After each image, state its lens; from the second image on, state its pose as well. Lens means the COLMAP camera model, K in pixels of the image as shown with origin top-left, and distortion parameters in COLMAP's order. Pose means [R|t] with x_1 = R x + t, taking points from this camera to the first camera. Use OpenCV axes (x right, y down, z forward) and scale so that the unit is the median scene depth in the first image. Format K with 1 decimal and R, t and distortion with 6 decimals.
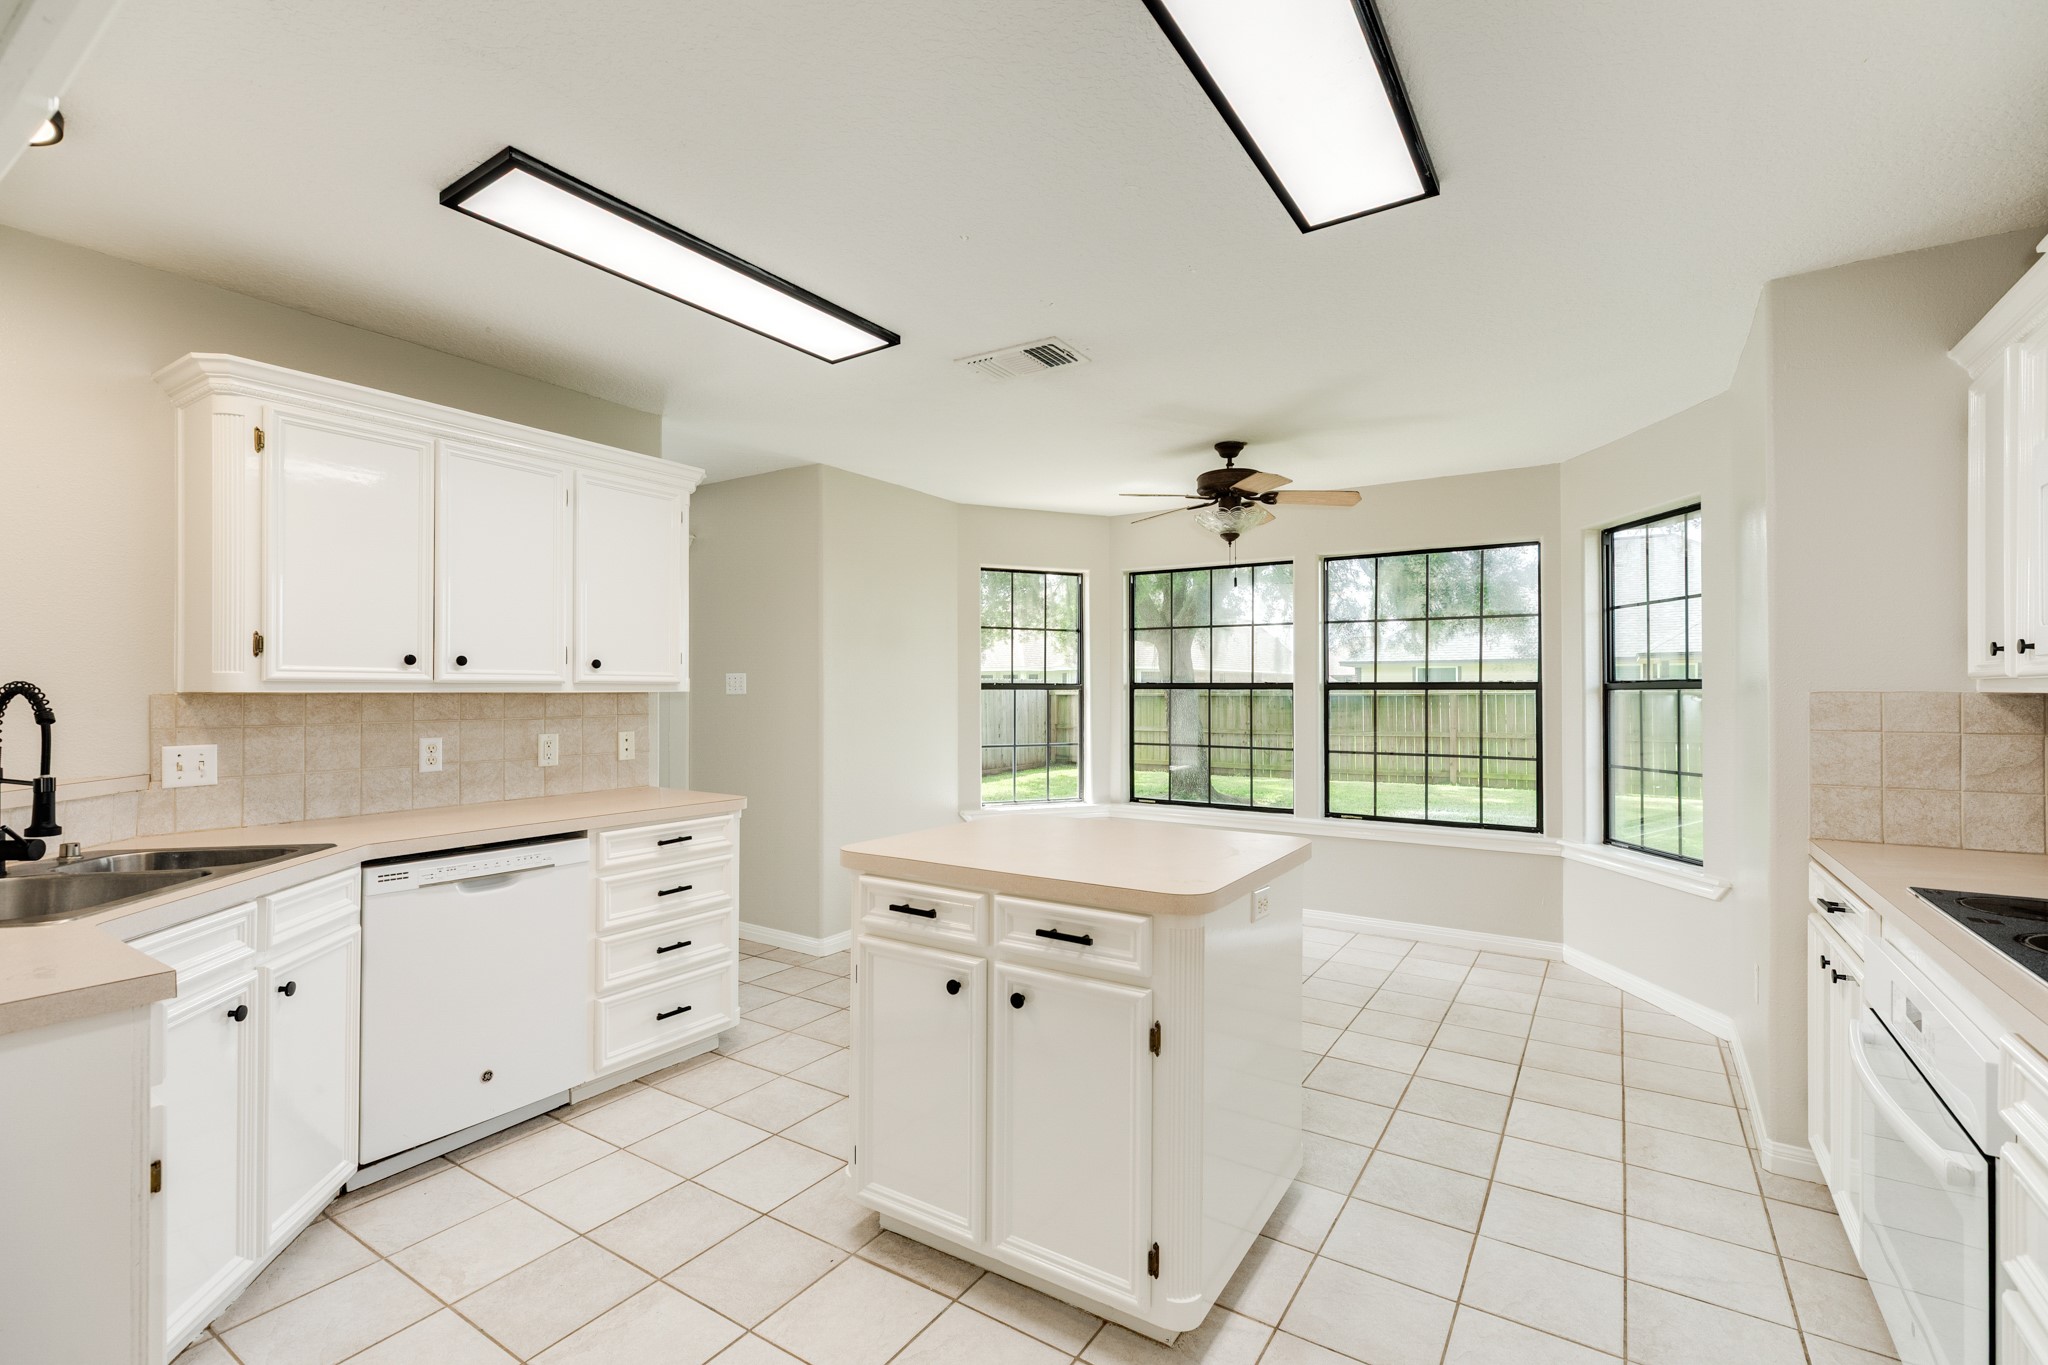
lens RADIAL K [[929.8, 0, 1003.0], [0, 929.8, 682.7], [0, 0, 1]] dist [0.004016, -0.000373]
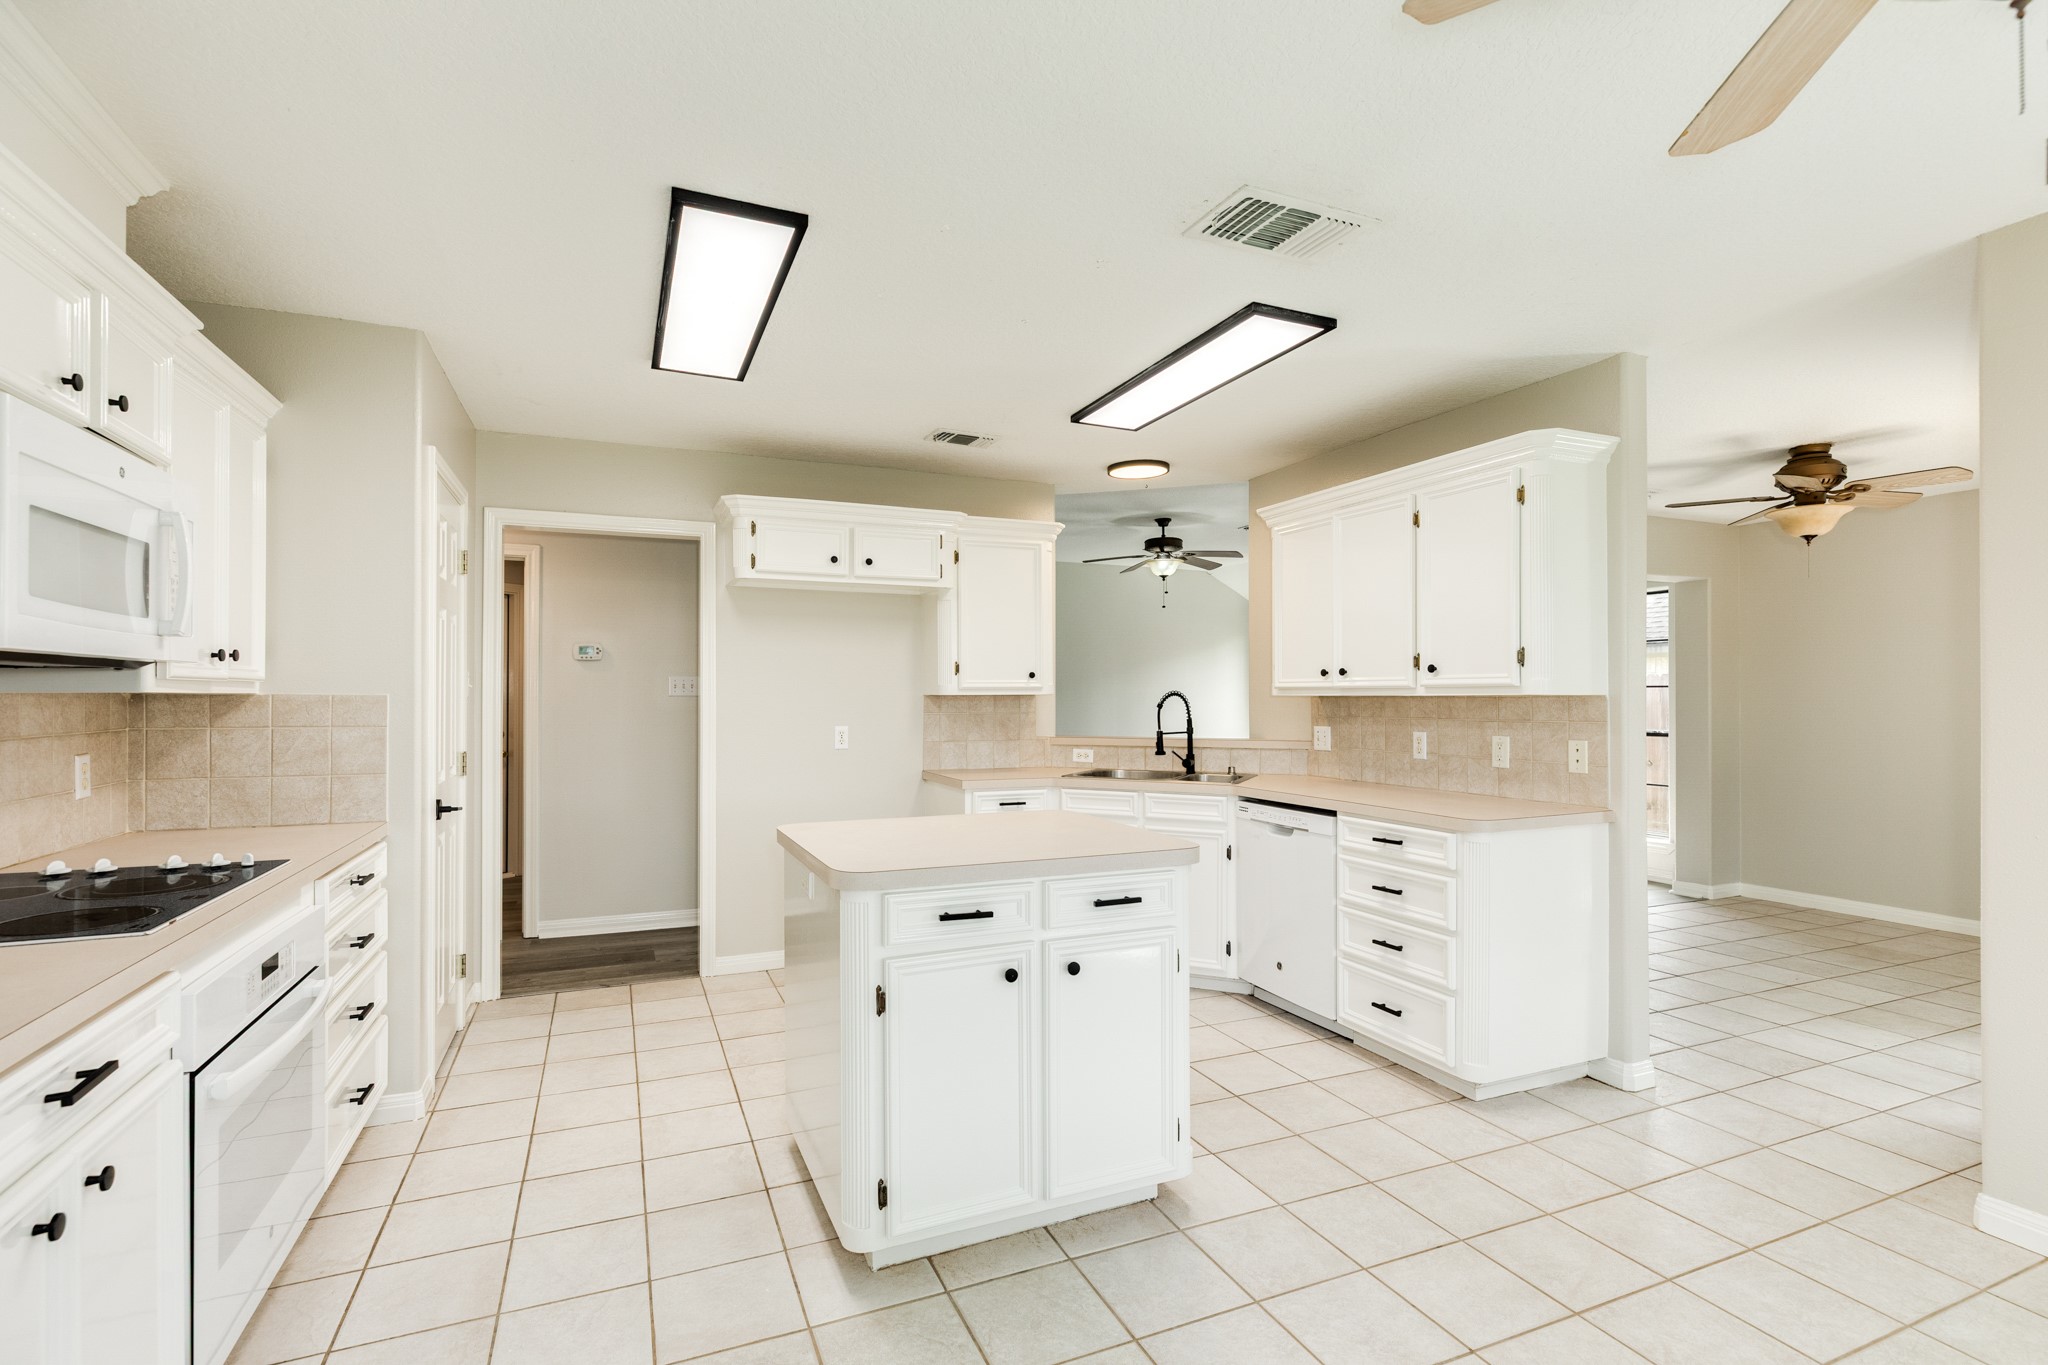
lens RADIAL K [[929.8, 0, 1006.0], [0, 929.8, 684.2], [0, 0, 1]] dist [0.004016, -0.000373]
pose [[-0.549067, -0.009512, -0.835725, 0.724962], [0.008507, 0.999820, -0.016969, 0.011284], [0.835735, -0.016426, -0.548887, 1.203469]]
